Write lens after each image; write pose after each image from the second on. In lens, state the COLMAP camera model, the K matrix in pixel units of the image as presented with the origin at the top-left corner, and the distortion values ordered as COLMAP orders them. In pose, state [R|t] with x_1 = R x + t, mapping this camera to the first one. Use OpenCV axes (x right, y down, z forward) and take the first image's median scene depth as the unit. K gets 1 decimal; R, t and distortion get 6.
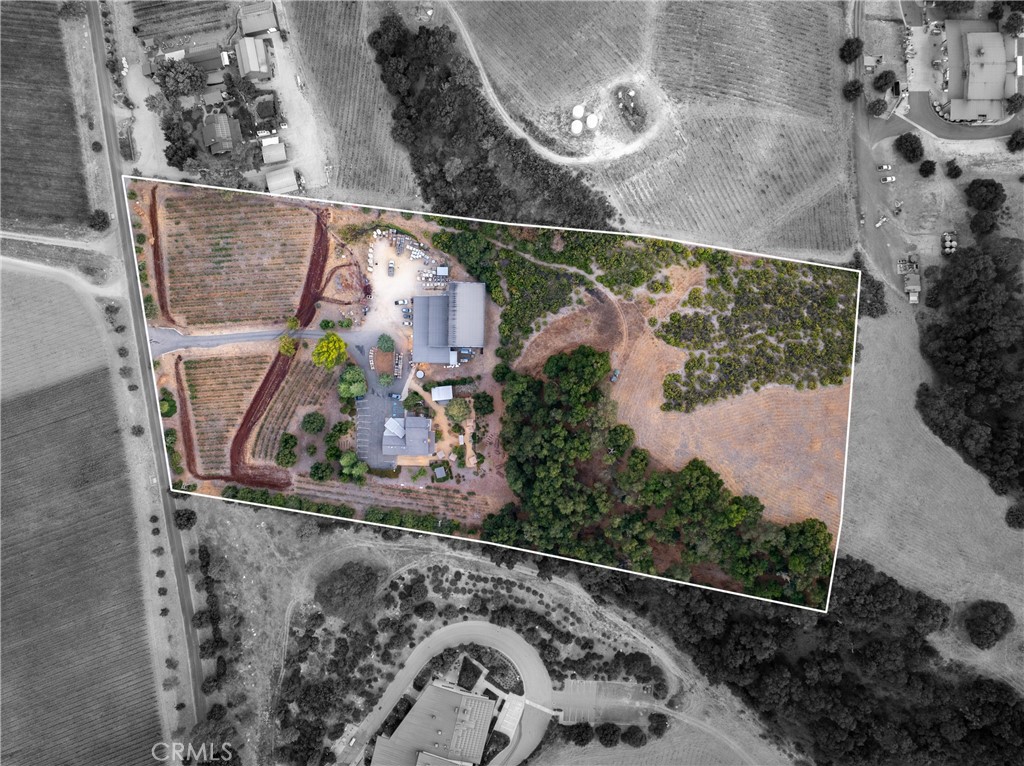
lens RADIAL K [[719.8, 0, 515.8], [0, 719.8, 373.8], [0, 0, 1]] dist [-0.056133, 0.021006]
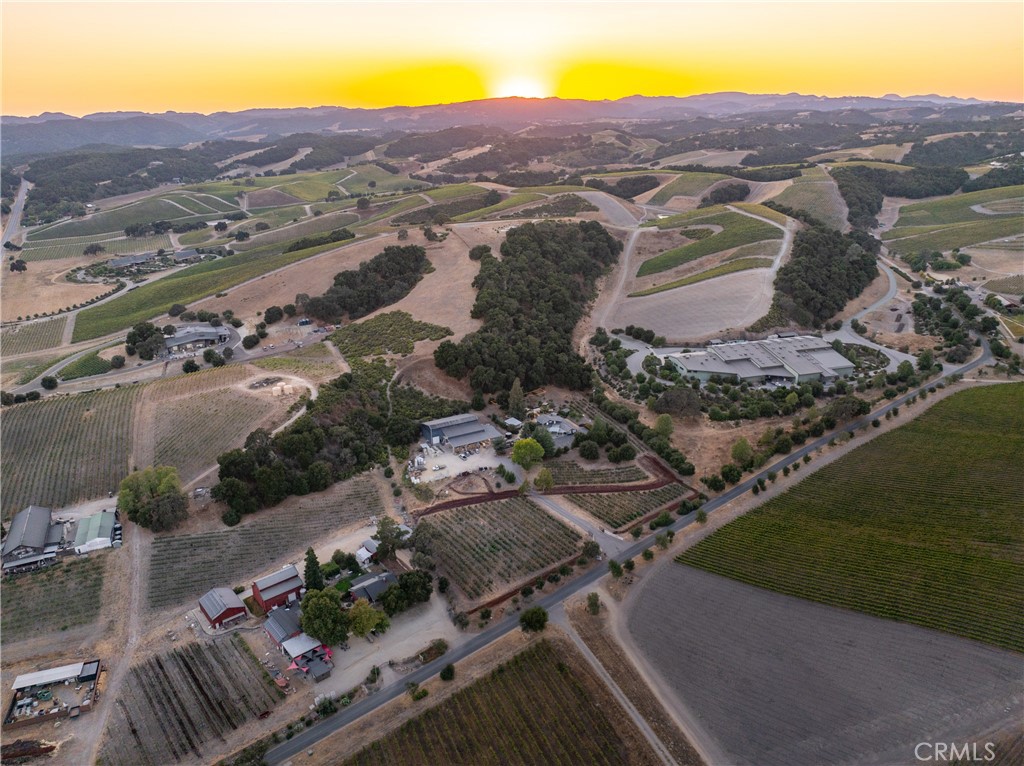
lens RADIAL K [[719.8, 0, 514.8], [0, 719.8, 384.6], [0, 0, 1]] dist [-0.056133, 0.021006]
pose [[-0.487355, -0.303421, 0.818792, -1.127479], [0.873105, -0.183429, 0.451709, -0.534119], [0.013132, 0.935034, 0.354314, 0.473499]]
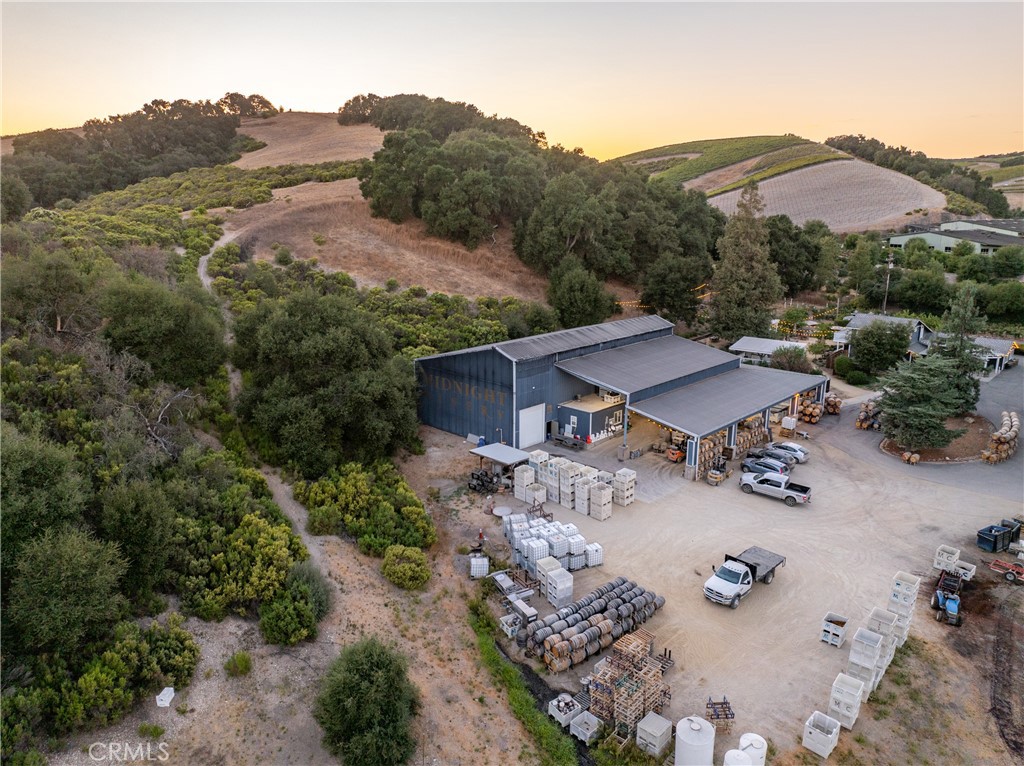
lens RADIAL K [[719.8, 0, 509.6], [0, 719.8, 382.6], [0, 0, 1]] dist [-0.056133, 0.021006]
pose [[-0.733880, -0.161173, 0.659881, -0.228087], [0.679276, -0.176663, 0.712302, -0.275826], [0.001772, 0.970986, 0.239131, 0.927556]]
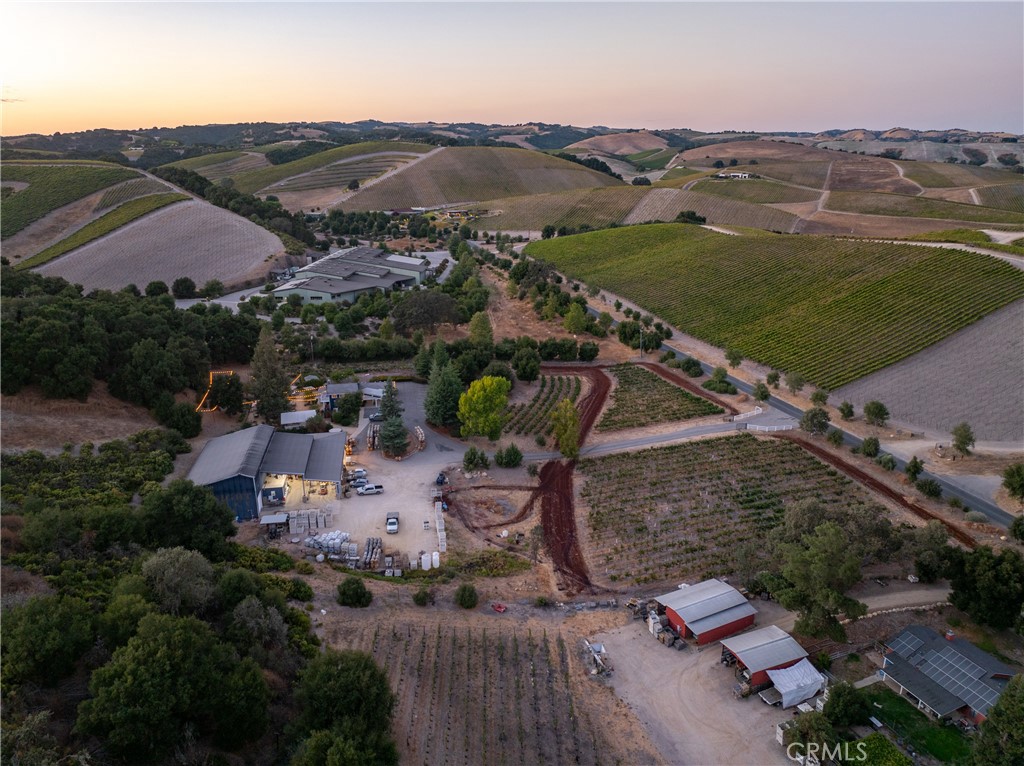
lens RADIAL K [[719.8, 0, 515.6], [0, 719.8, 381.6], [0, 0, 1]] dist [-0.056133, 0.021006]
pose [[-0.981060, 0.068798, -0.181074, -0.173835], [-0.193427, -0.298035, 0.934752, -0.558510], [0.010342, 0.952073, 0.305697, 0.778394]]
